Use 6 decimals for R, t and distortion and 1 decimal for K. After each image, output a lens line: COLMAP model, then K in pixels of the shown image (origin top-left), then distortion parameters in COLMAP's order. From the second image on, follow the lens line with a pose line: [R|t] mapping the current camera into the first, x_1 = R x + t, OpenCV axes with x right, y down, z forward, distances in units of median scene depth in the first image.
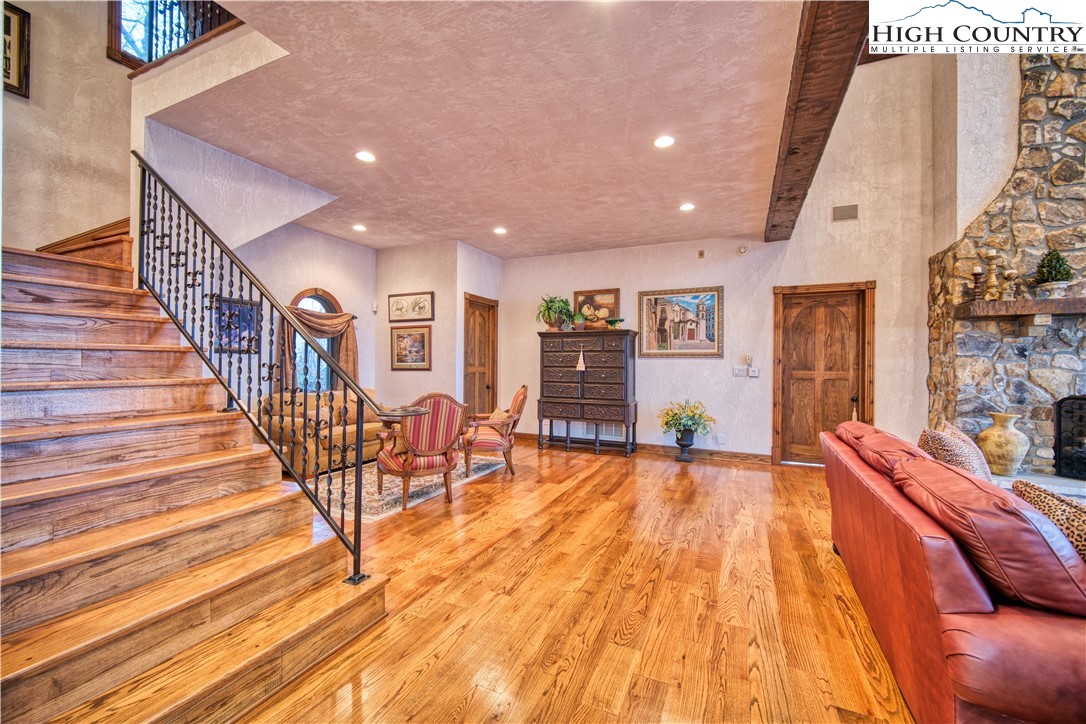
lens RADIAL K [[427.5, 0, 548.4], [0, 427.5, 362.8], [0, 0, 1]] dist [-0.003156, 0.000175]
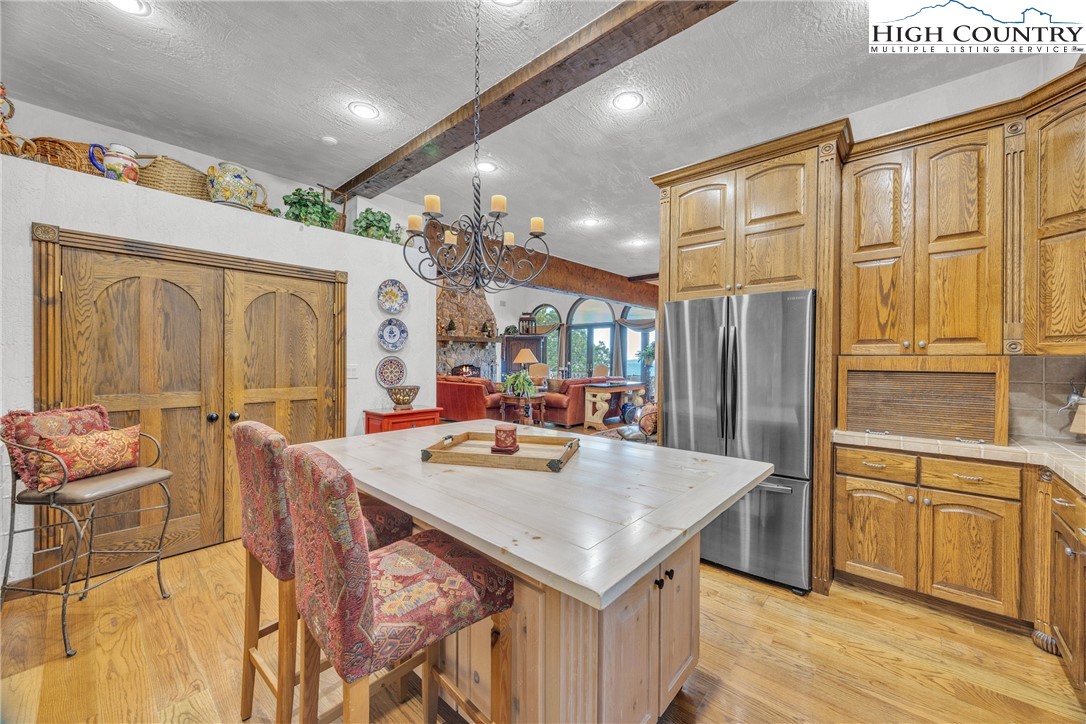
lens RADIAL K [[413.6, 0, 545.6], [0, 413.6, 359.3], [0, 0, 1]] dist [0.000407, -0.000424]
pose [[0.302967, -0.011909, 0.952927, -1.008959], [-0.004198, 0.999896, 0.013831, -0.016497], [-0.952992, -0.008191, 0.302885, -0.380431]]
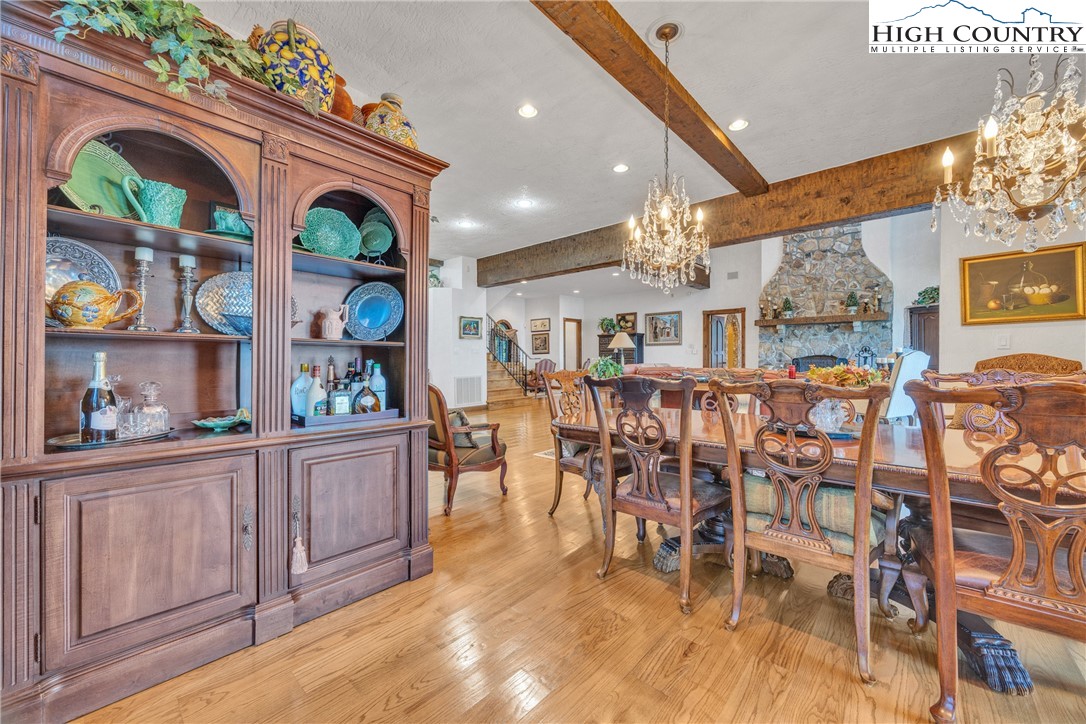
lens RADIAL K [[413.6, 0, 545.6], [0, 413.6, 359.3], [0, 0, 1]] dist [0.000407, -0.000424]
pose [[0.949334, -0.009070, -0.314139, 0.425376], [0.011783, 0.999908, 0.006740, 0.036714], [0.314049, -0.010100, 0.949353, -1.163495]]
